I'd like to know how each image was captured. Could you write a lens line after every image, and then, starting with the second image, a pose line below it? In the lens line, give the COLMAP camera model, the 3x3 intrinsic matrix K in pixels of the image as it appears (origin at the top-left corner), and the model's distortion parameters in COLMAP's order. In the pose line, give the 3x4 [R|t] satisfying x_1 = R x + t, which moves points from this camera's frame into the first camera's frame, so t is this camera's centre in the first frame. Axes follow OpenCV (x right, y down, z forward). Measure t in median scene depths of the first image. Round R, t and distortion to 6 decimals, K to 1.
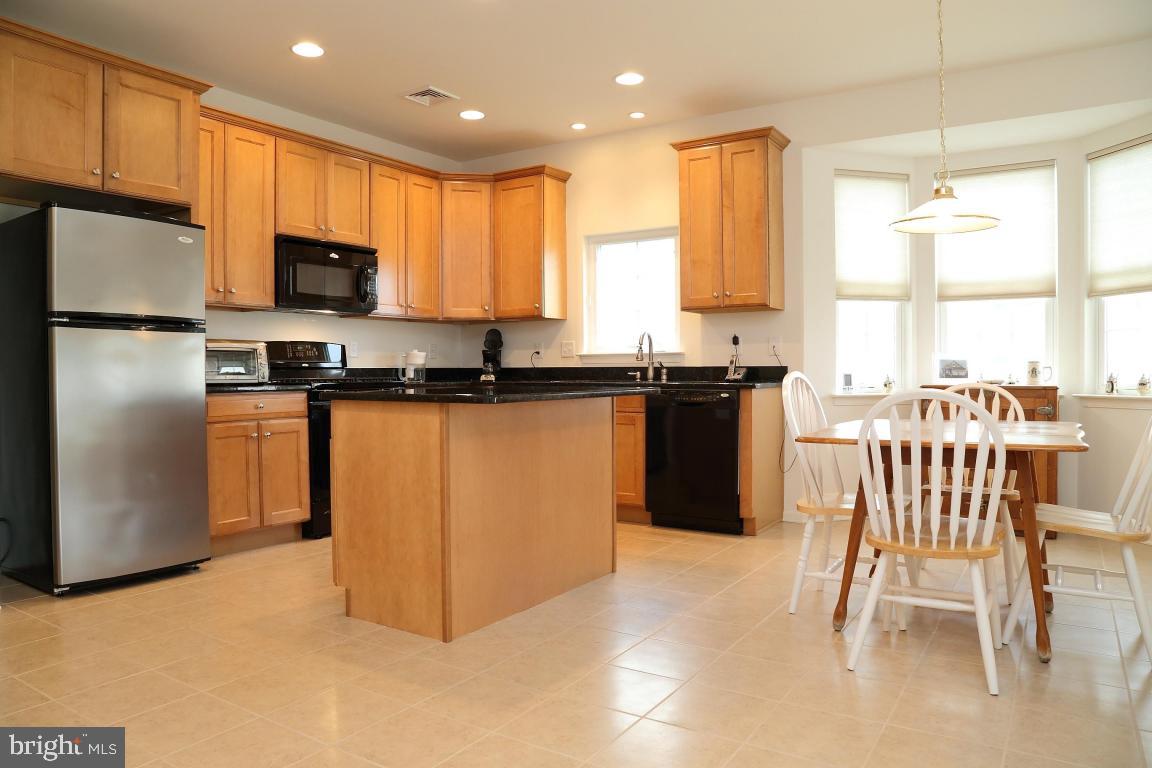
lens RADIAL K [[783.9, 0, 574.0], [0, 783.9, 388.2], [0, 0, 1]] dist [-0.127864, 0.069579]
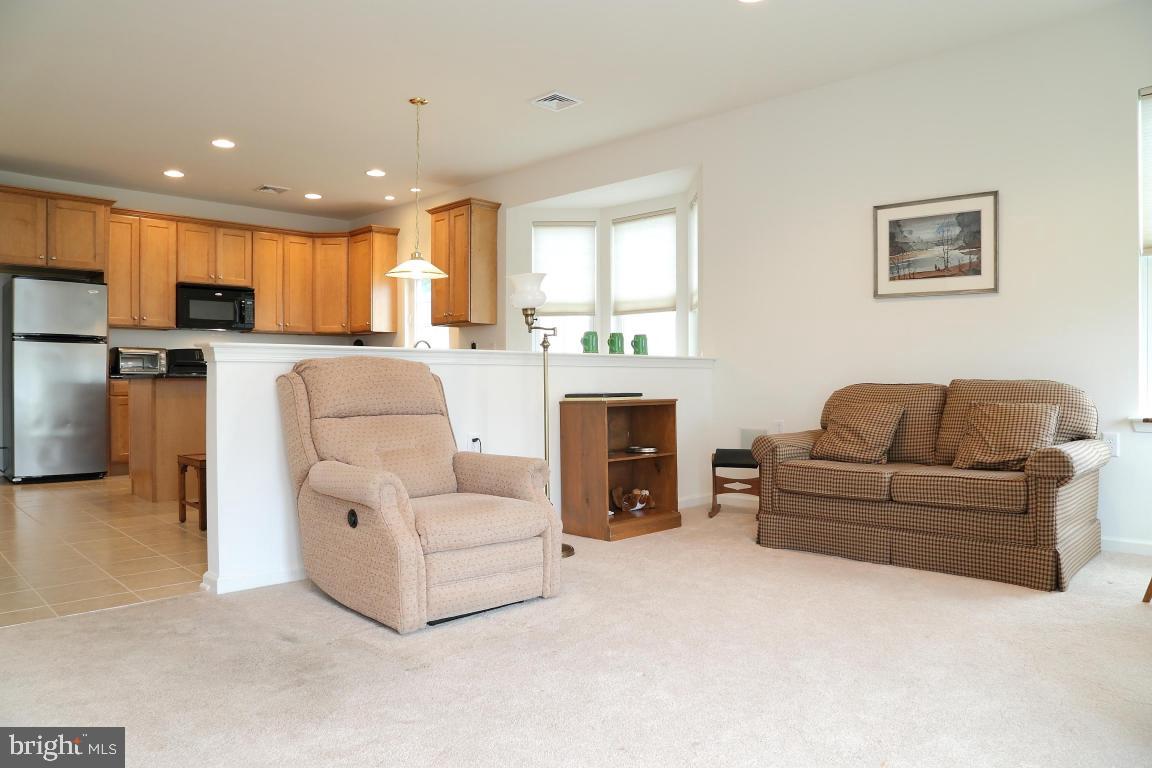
lens RADIAL K [[783.9, 0, 574.0], [0, 783.9, 388.2], [0, 0, 1]] dist [-0.127864, 0.069579]
pose [[0.977807, 0.007114, -0.209385, 0.698416], [-0.009480, 0.999902, -0.010300, 0.028105], [0.209291, 0.012057, 0.977779, -0.353680]]
